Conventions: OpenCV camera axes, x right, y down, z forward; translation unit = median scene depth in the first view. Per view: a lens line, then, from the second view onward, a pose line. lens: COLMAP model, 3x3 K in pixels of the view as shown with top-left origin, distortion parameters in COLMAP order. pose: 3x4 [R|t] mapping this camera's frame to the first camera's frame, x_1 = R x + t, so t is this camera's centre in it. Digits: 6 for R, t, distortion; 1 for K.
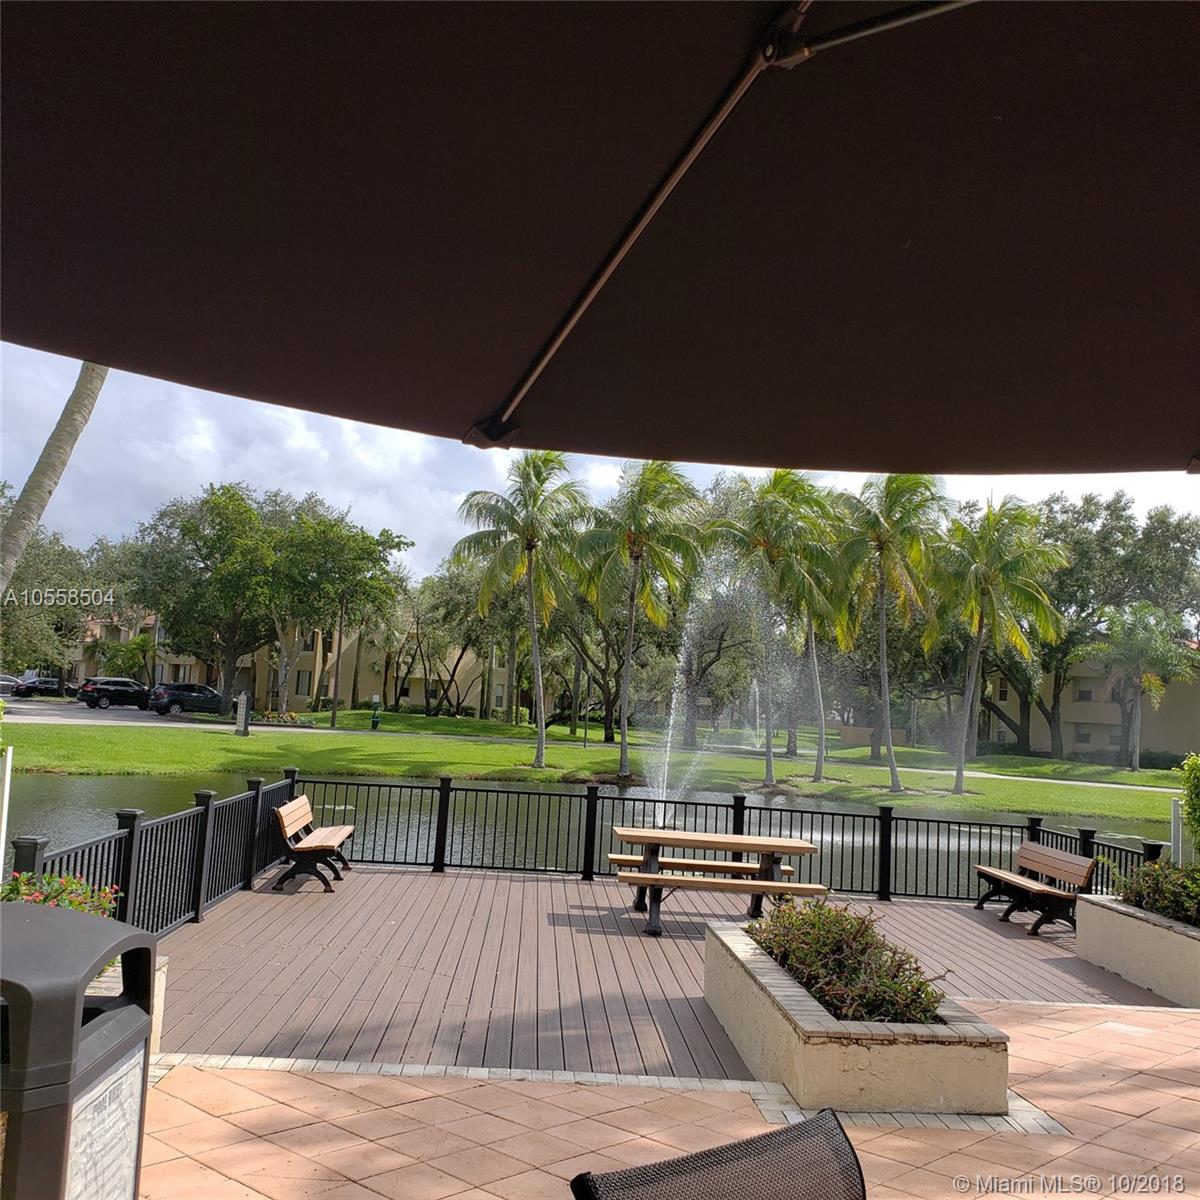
lens RADIAL K [[1259.5, 0, 606.0], [0, 1259.5, 616.5], [0, 0, 1]] dist [0.139849, -0.267554]
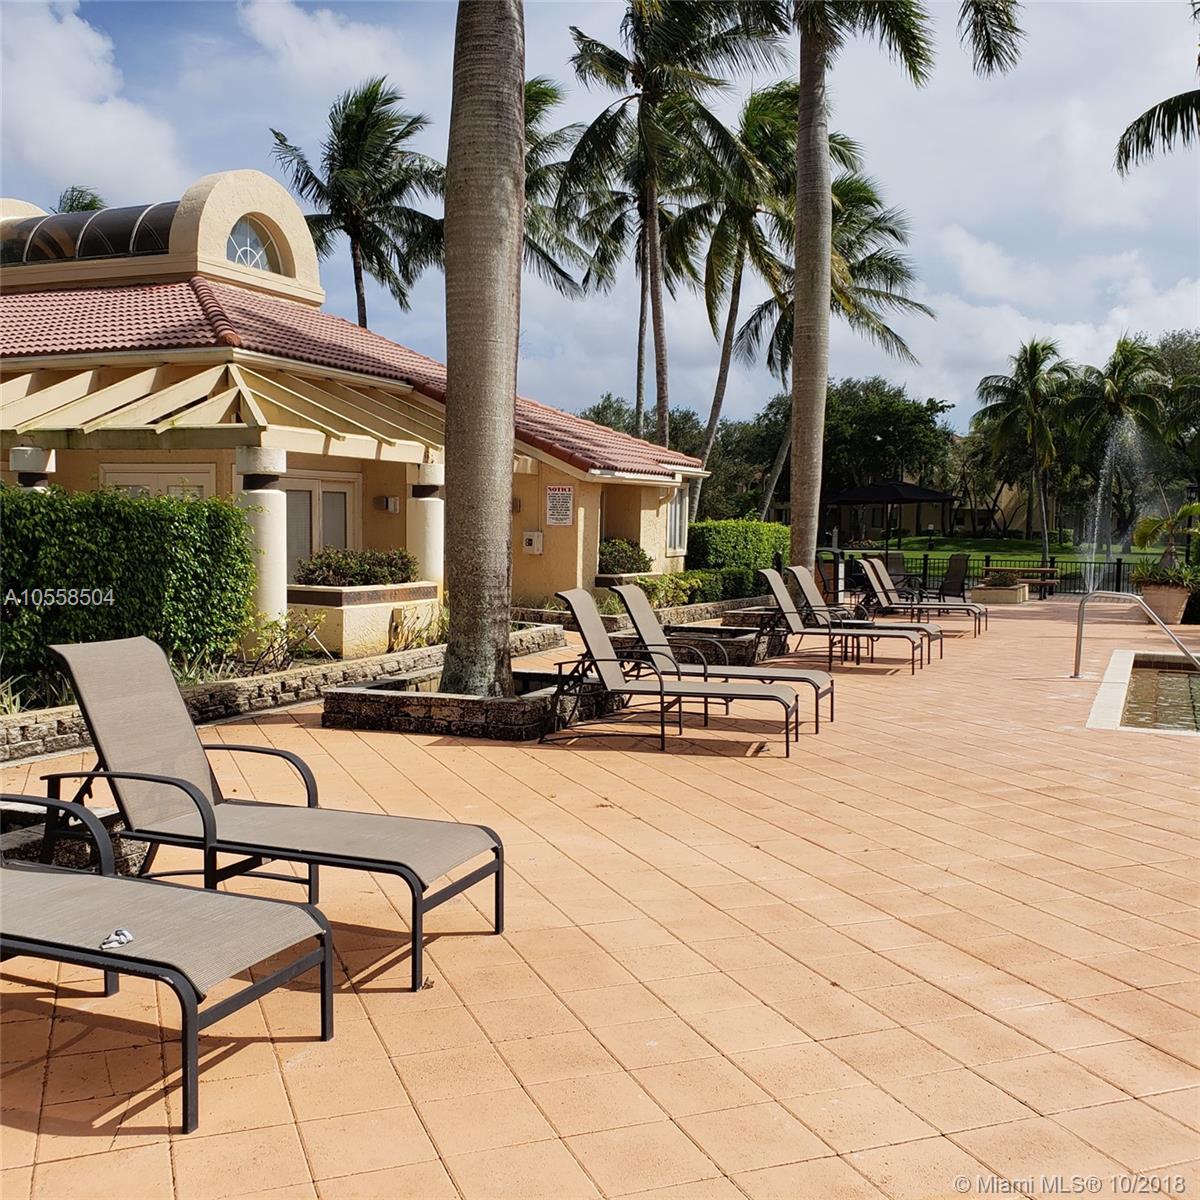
lens RADIAL K [[1259.5, 0, 606.0], [0, 1259.5, 616.5], [0, 0, 1]] dist [0.139849, -0.267554]
pose [[0.899934, -0.018380, -0.435638, 0.097206], [0.075713, 0.990520, 0.114616, -0.022780], [0.429401, -0.136130, 0.892795, -0.375625]]
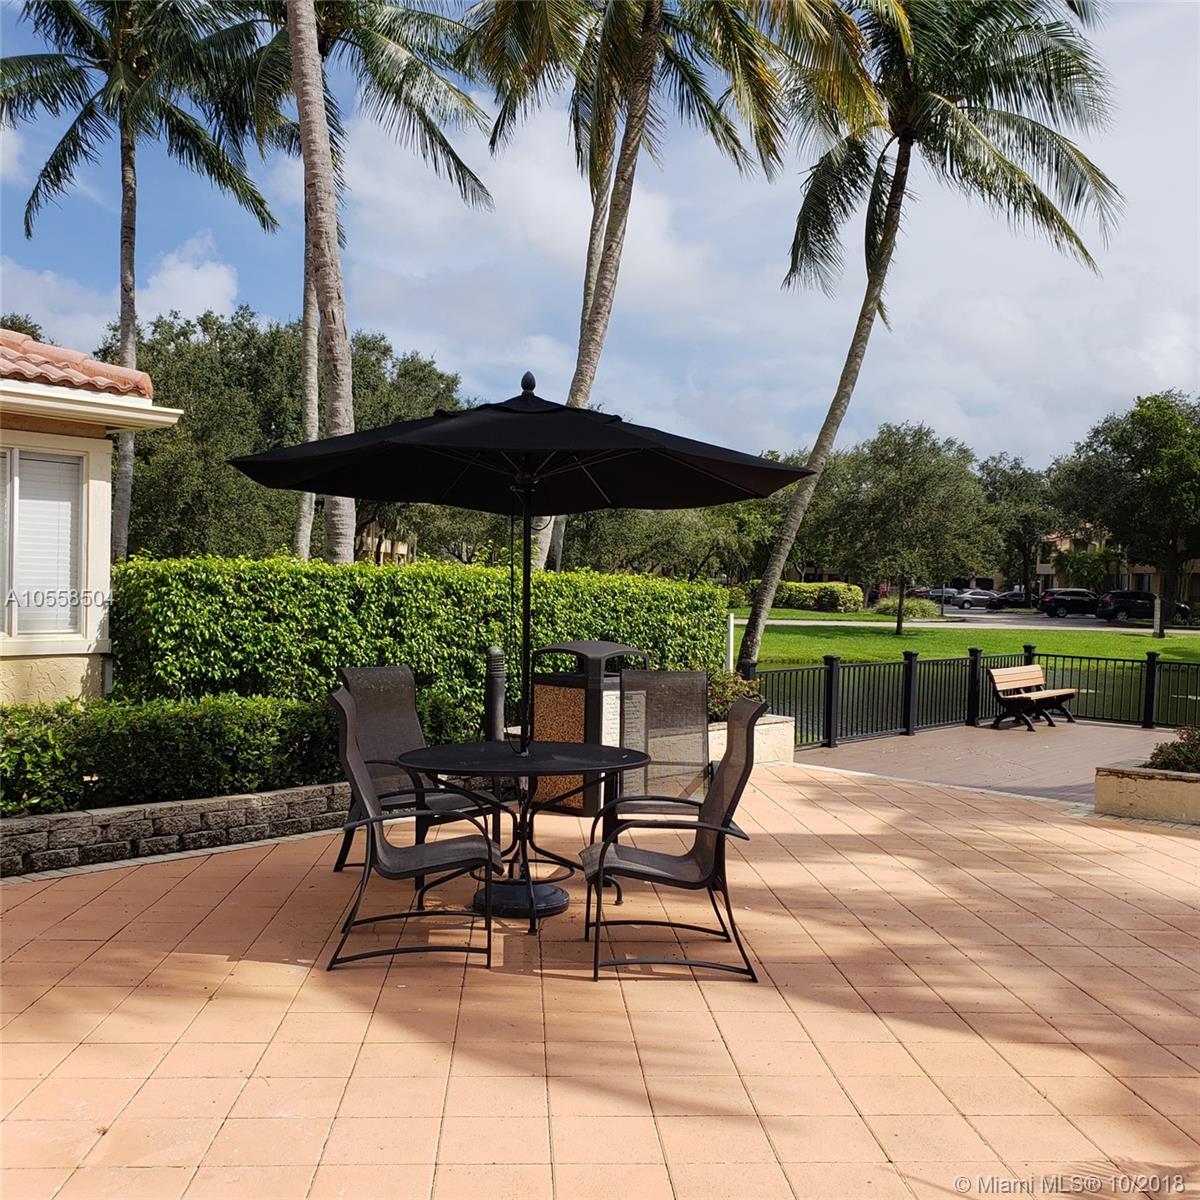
lens RADIAL K [[1259.5, 0, 606.0], [0, 1259.5, 616.5], [0, 0, 1]] dist [0.139849, -0.267554]
pose [[0.729931, -0.021795, -0.683173, 0.080407], [0.067907, 0.996859, 0.040753, 0.001624], [0.680139, -0.076139, 0.729119, -0.061251]]
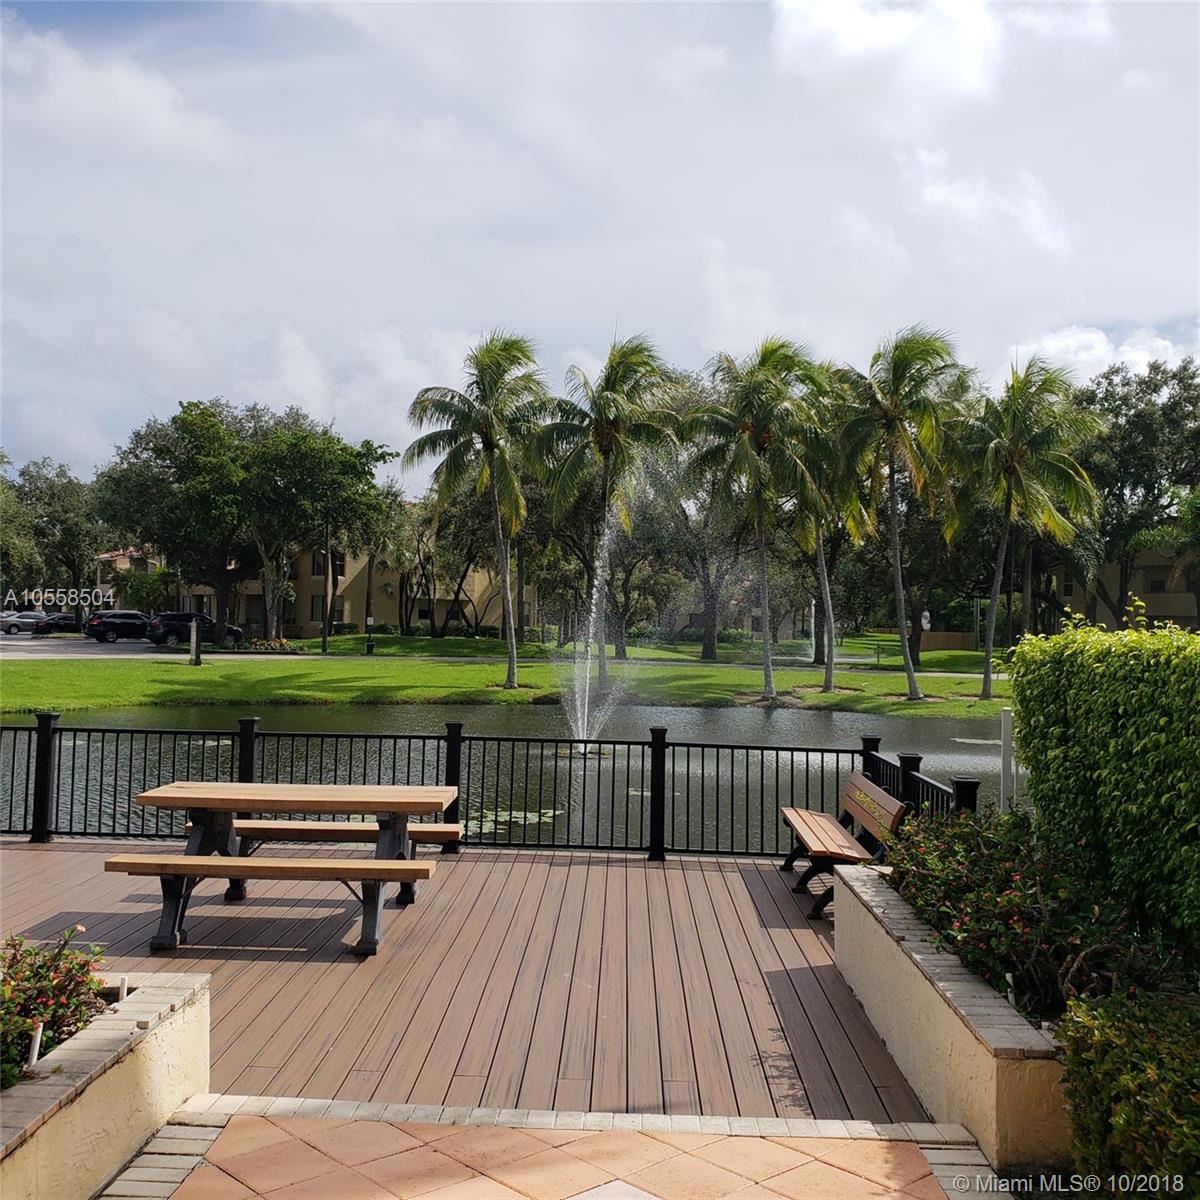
lens RADIAL K [[1266.9, 0, 582.8], [0, 1266.9, 603.4], [0, 0, 1]] dist [0.133700, -0.269611]
pose [[0.995837, -0.042041, -0.080876, 0.057811], [0.046366, 0.997551, 0.052362, 0.009920], [0.078477, -0.055894, 0.995348, 0.071913]]
